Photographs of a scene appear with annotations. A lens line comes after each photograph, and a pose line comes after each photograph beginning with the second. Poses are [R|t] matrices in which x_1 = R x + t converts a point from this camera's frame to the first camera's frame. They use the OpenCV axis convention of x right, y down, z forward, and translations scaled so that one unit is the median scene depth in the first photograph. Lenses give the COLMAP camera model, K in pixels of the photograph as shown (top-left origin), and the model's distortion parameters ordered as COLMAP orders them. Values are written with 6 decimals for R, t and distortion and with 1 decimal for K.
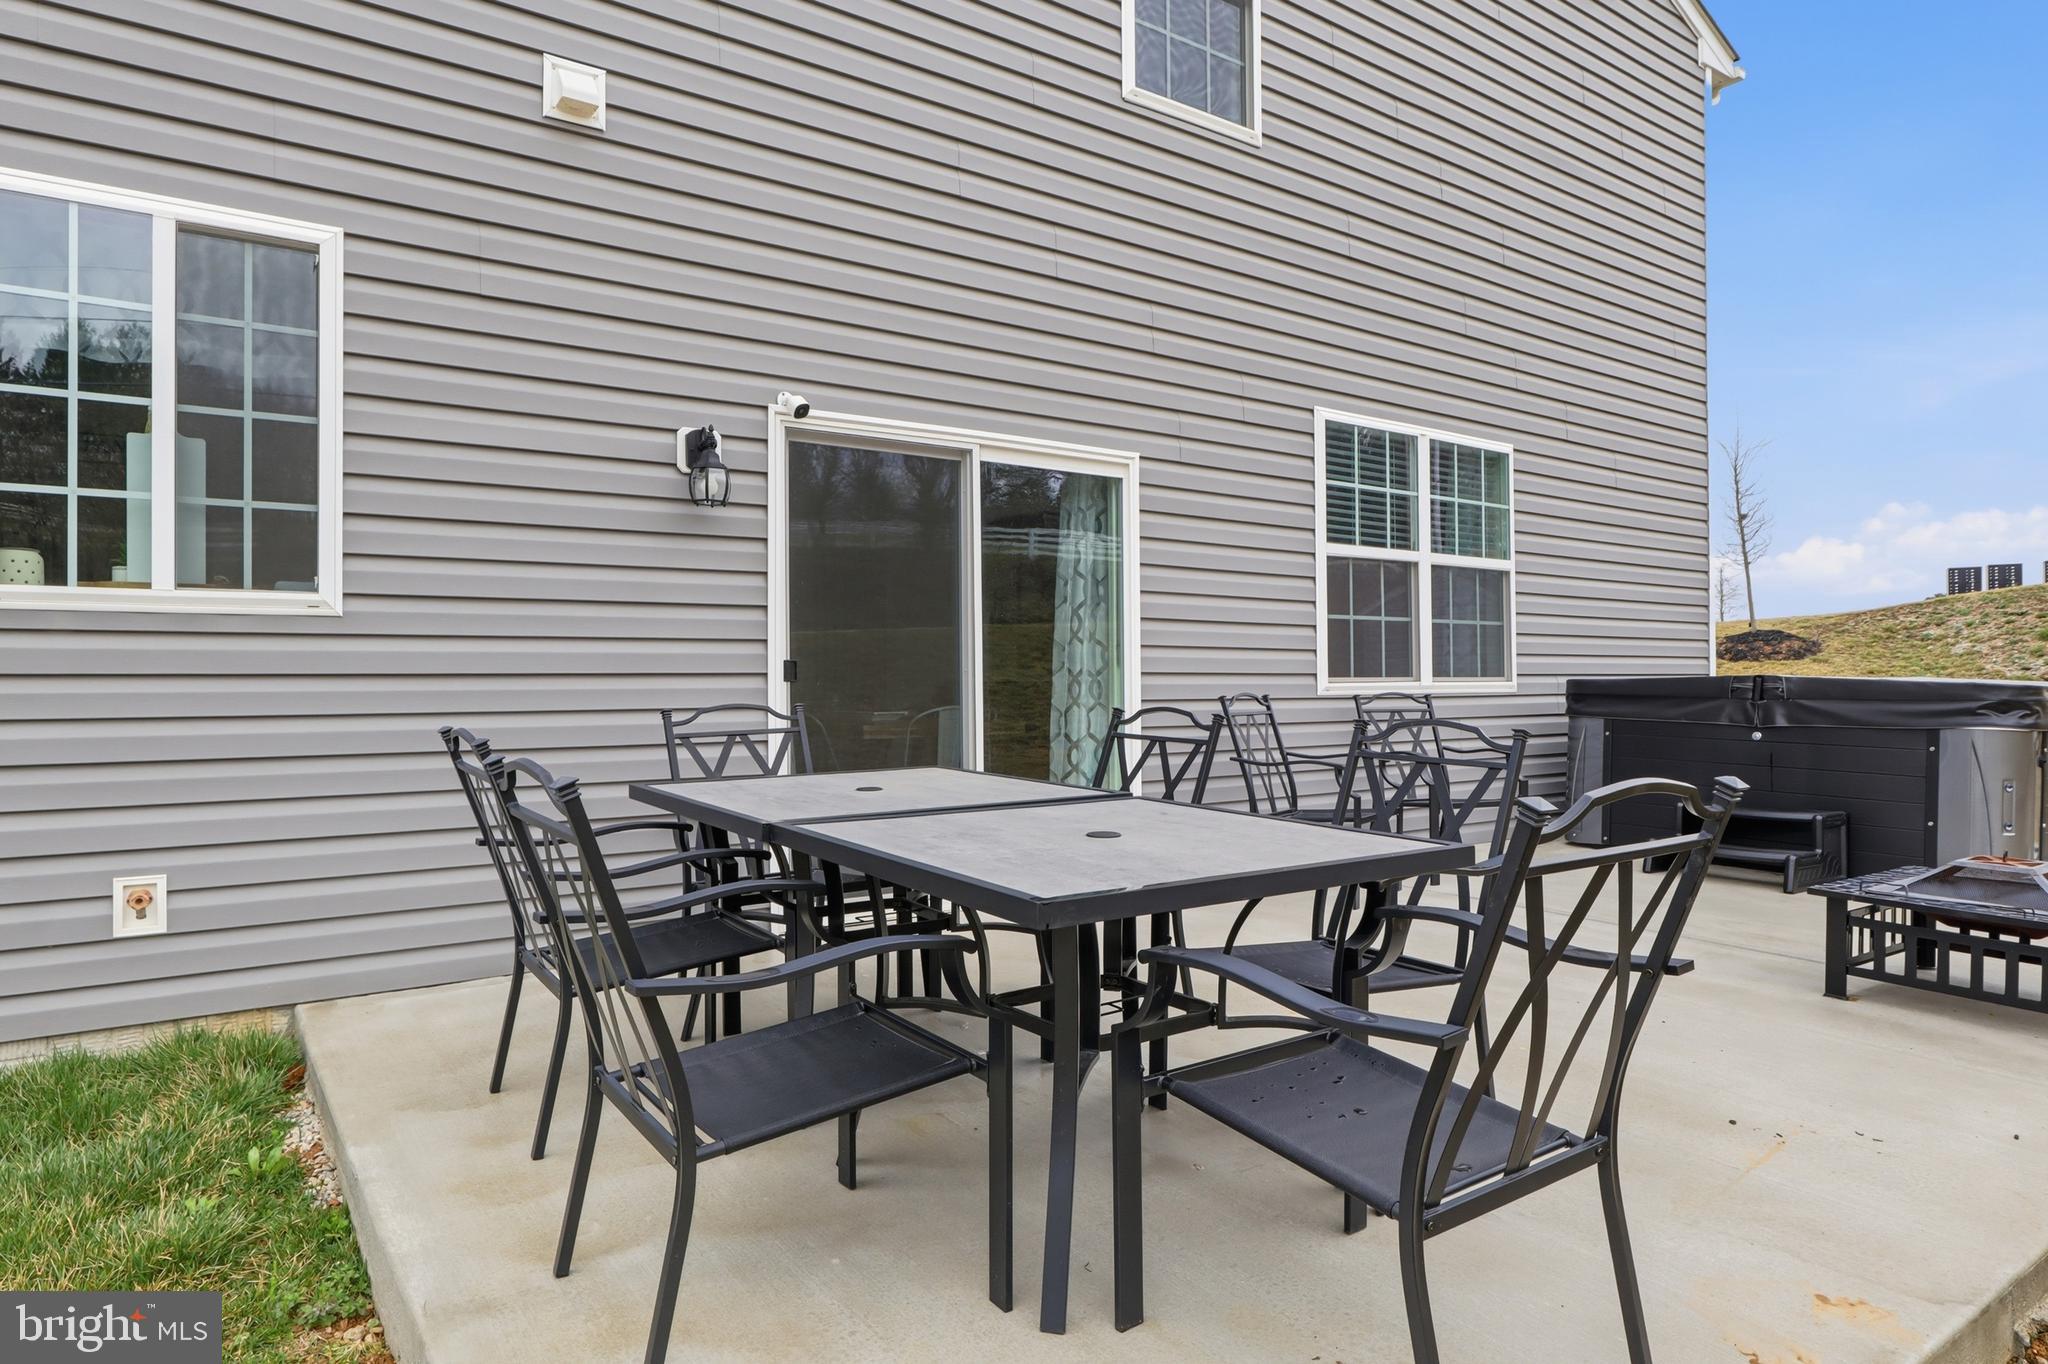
lens RADIAL K [[1198.3, 0, 1027.8], [0, 1198.3, 654.6], [0, 0, 1]] dist [-0.022703, 0.000240]
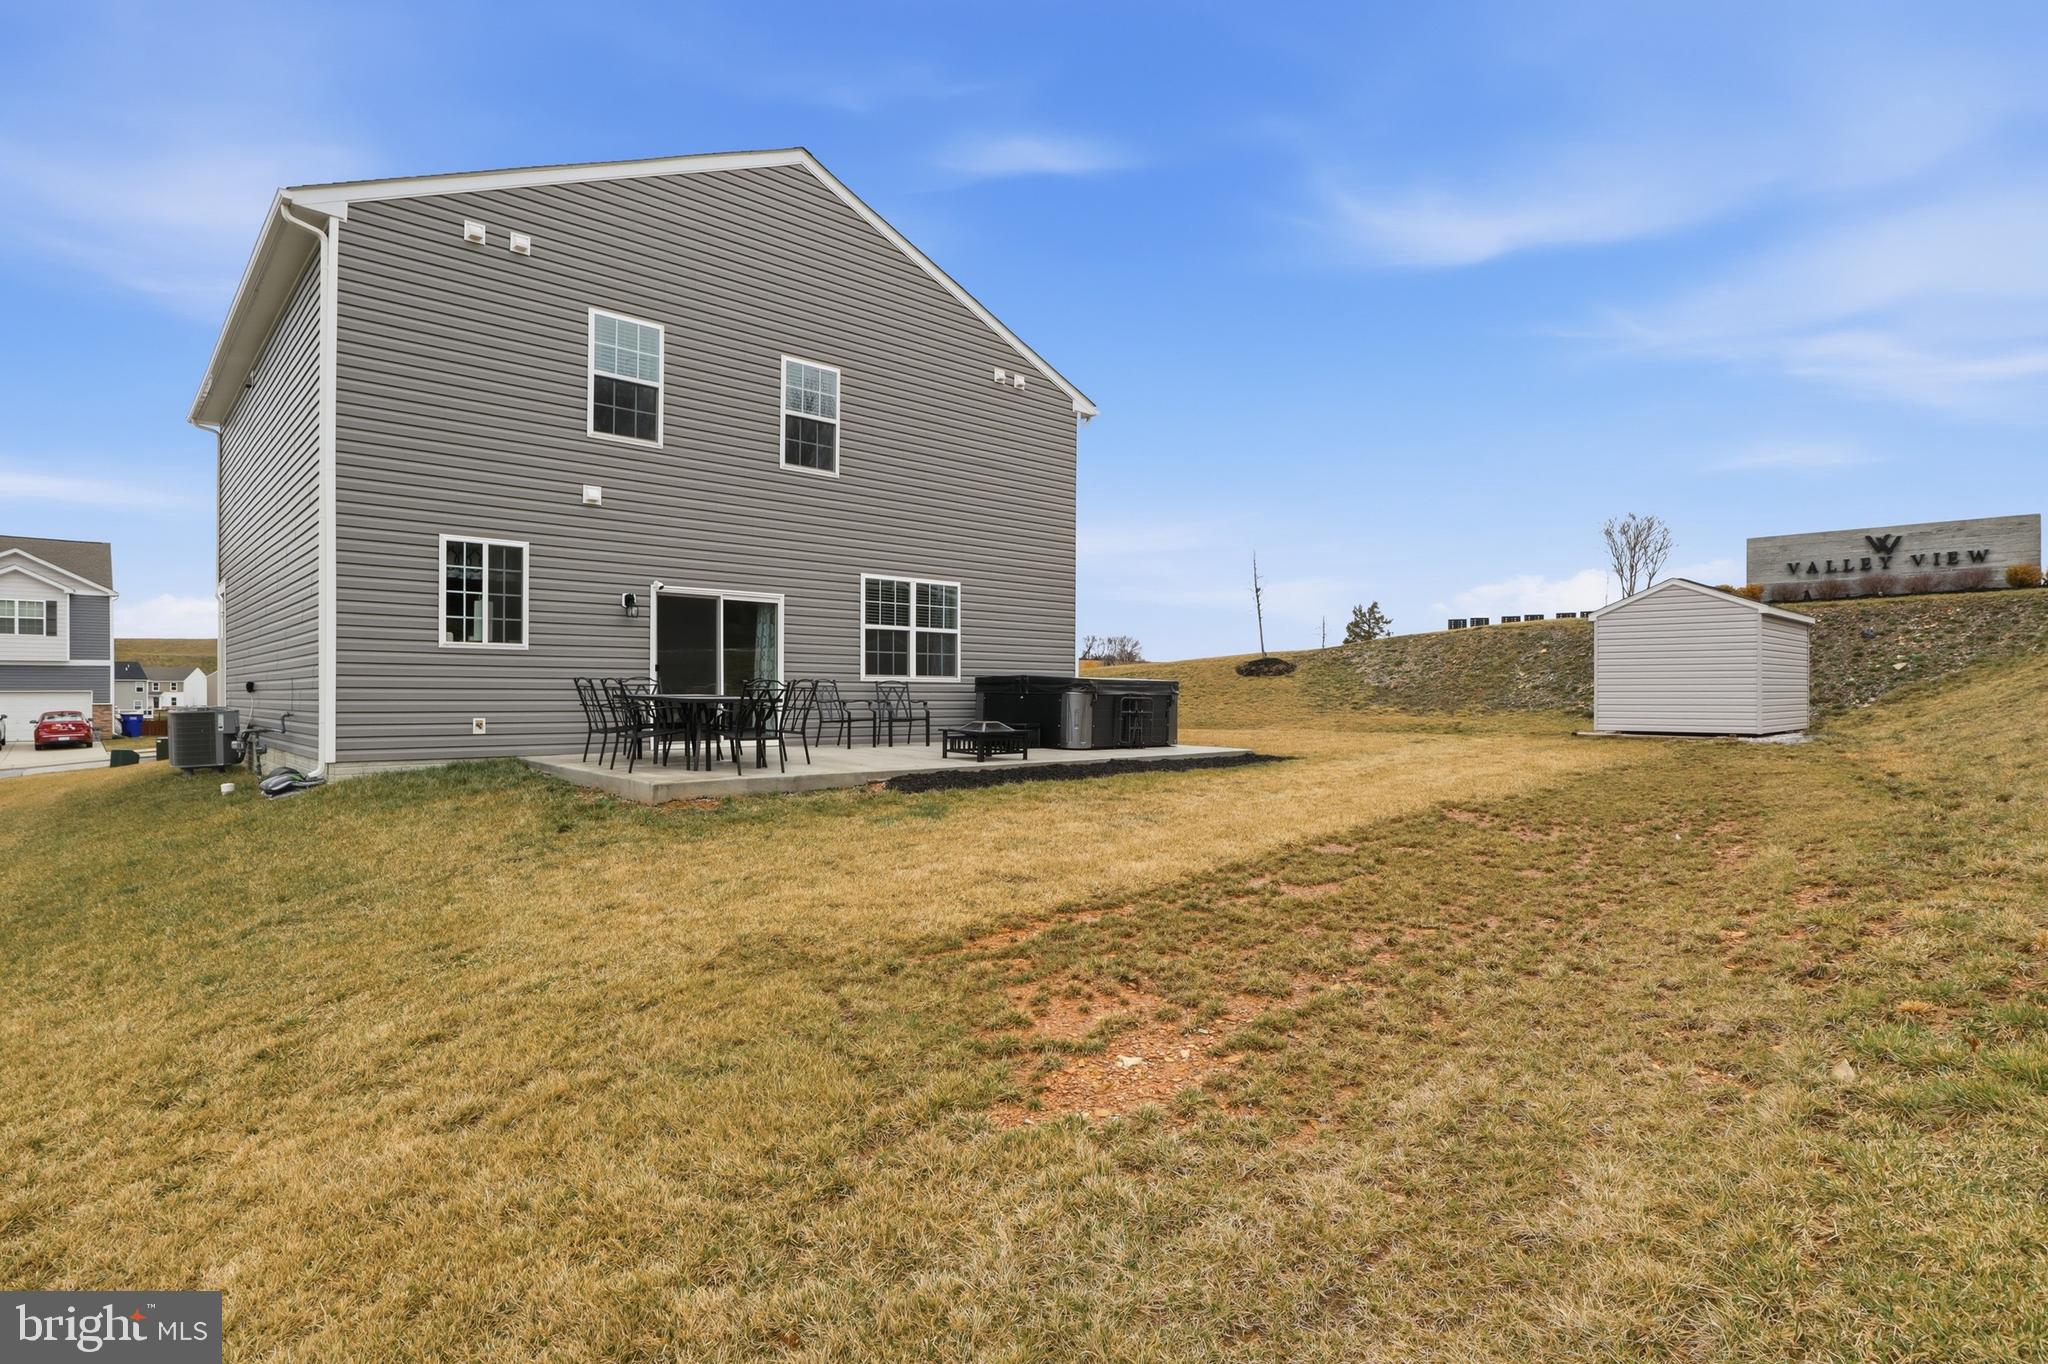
lens RADIAL K [[1035.9, 0, 1012.2], [0, 1035.9, 684.3], [0, 0, 1]] dist [-0.027119, -0.000065]
pose [[0.992367, 0.010659, 0.122856, 0.292703], [-0.012260, 0.999849, 0.012283, 0.008694], [-0.122707, -0.013696, 0.992348, -1.342246]]
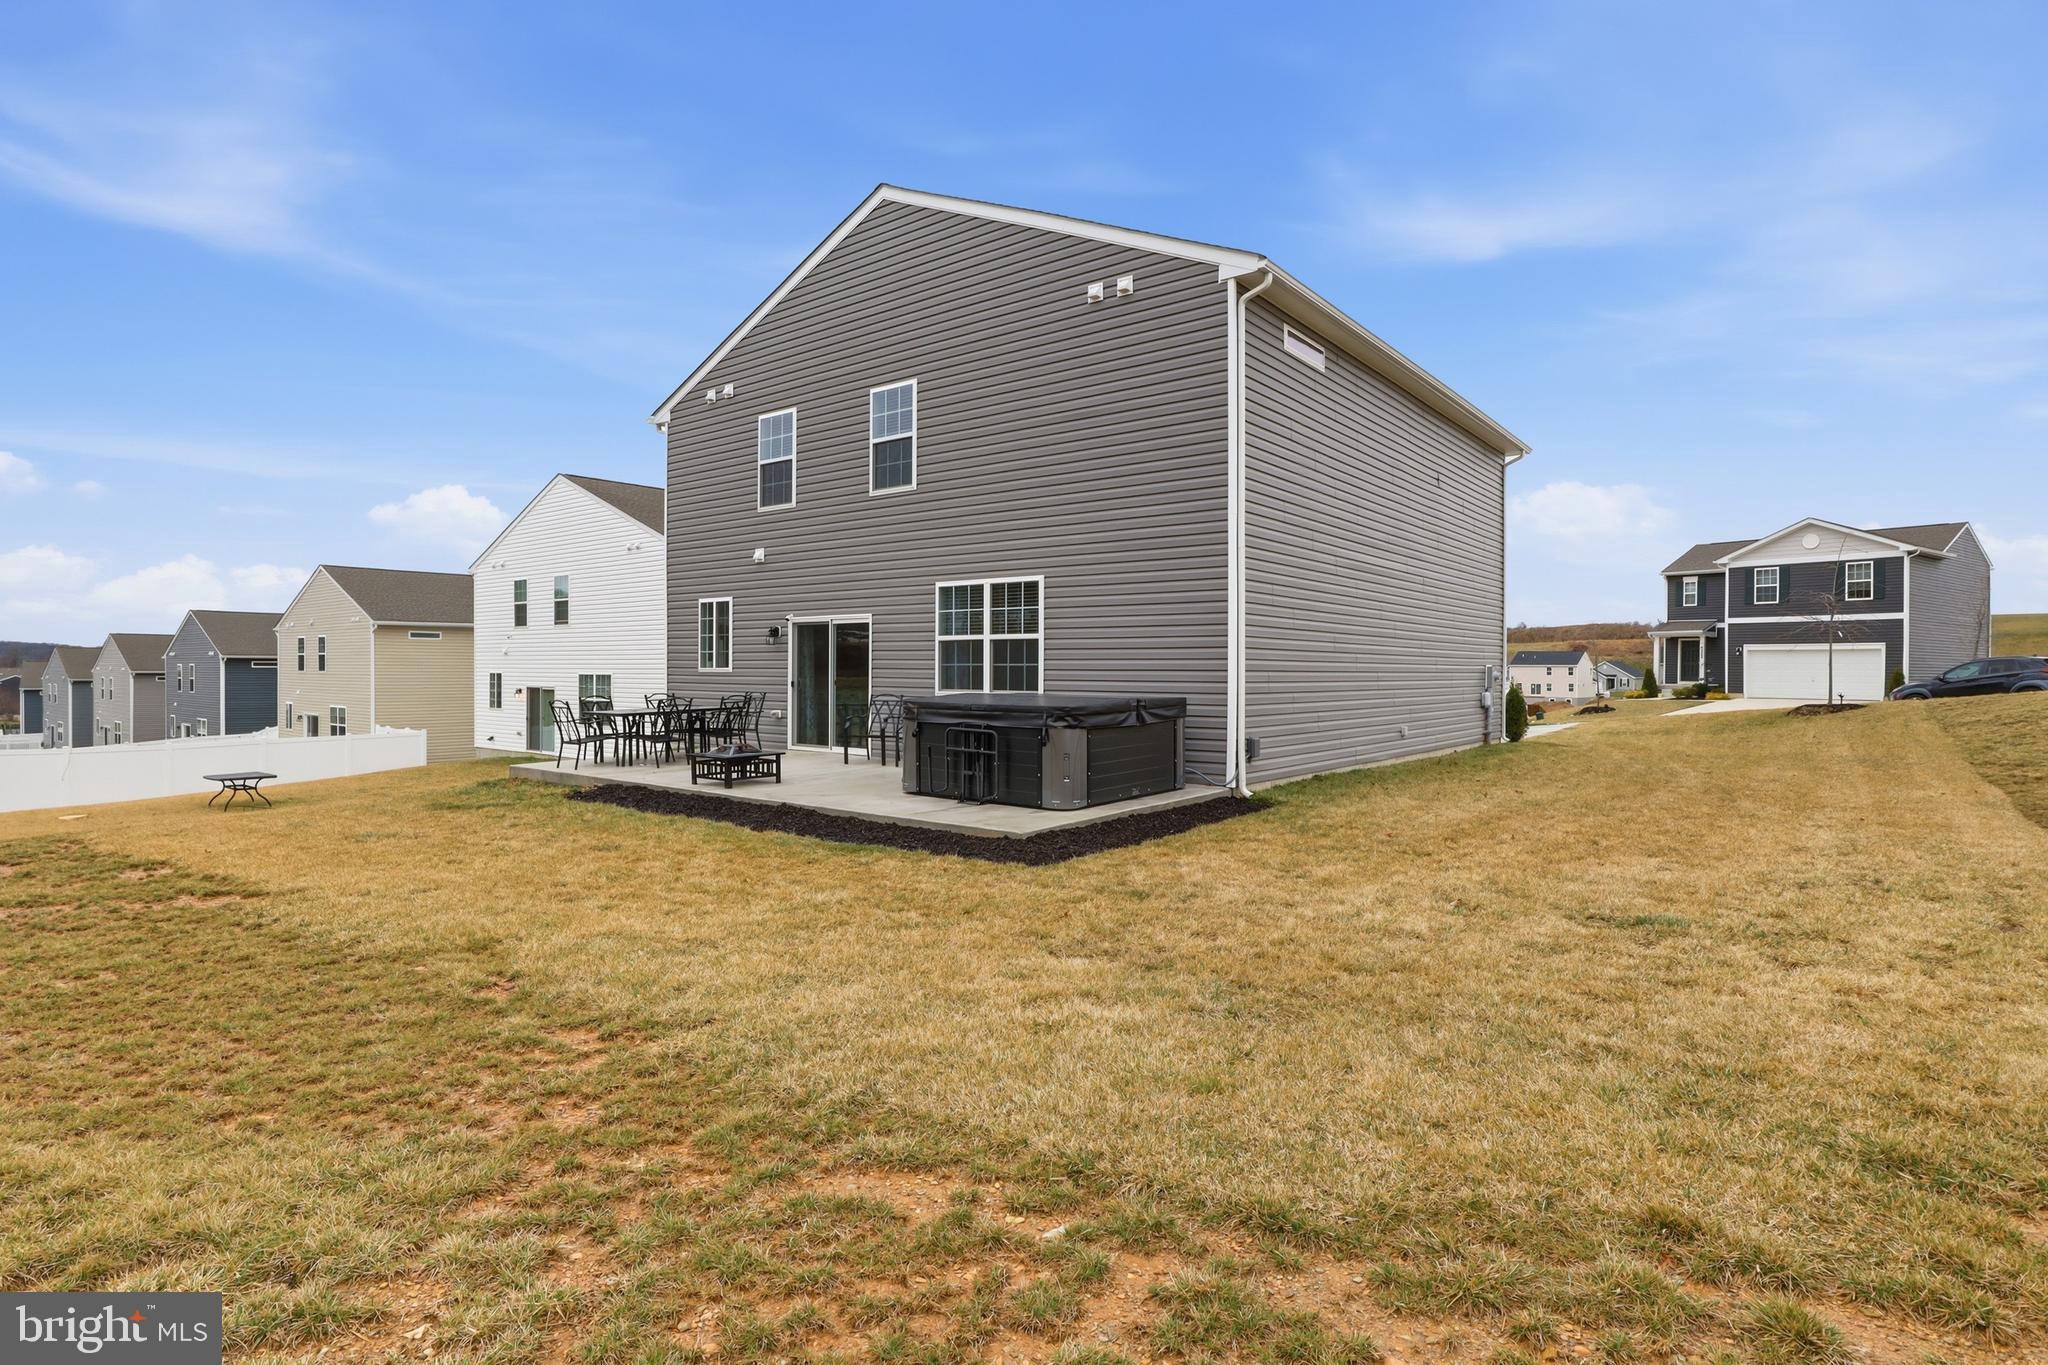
lens RADIAL K [[1035.9, 0, 1018.9], [0, 1035.9, 683.3], [0, 0, 1]] dist [-0.027119, -0.000065]
pose [[0.281661, 0.006100, -0.959495, 2.394486], [0.000066, 0.999980, 0.006377, -0.007243], [0.959514, -0.001860, 0.281655, 0.548090]]
